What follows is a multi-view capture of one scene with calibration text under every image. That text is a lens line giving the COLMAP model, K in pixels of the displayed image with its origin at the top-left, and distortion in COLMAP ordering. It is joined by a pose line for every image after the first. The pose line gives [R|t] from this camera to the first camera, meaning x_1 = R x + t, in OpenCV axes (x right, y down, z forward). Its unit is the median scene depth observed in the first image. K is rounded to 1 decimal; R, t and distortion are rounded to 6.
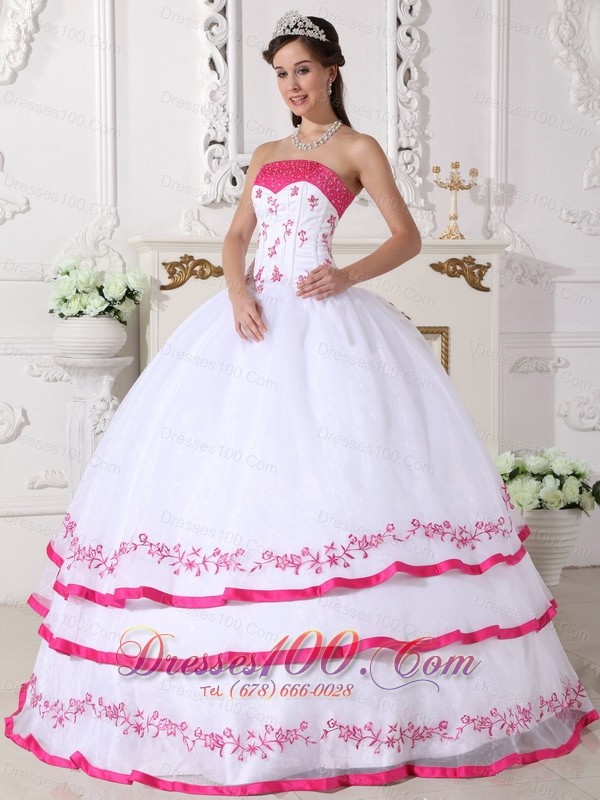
lens RADIAL K [[2123.0, 0, 280.5], [0, 2123.0, 410.1], [0, 0, 1]] dist [0.170800, 0.000000]
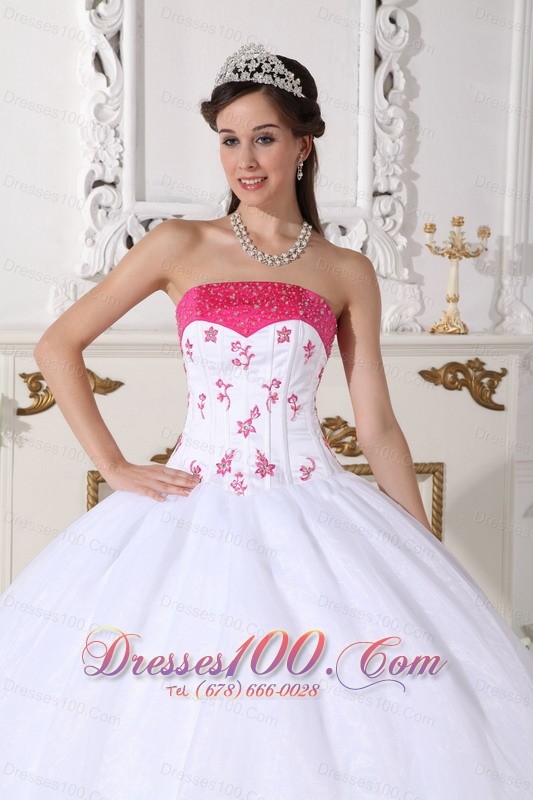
lens RADIAL K [[2027.3, 0, 270.8], [0, 2027.3, 423.9], [0, 0, 1]] dist [0.415204, 0.000000]
pose [[0.997744, 0.013628, 0.065737, -0.019073], [-0.018581, 0.996985, 0.075340, -0.099669], [-0.064512, -0.076391, 0.994989, 0.357191]]
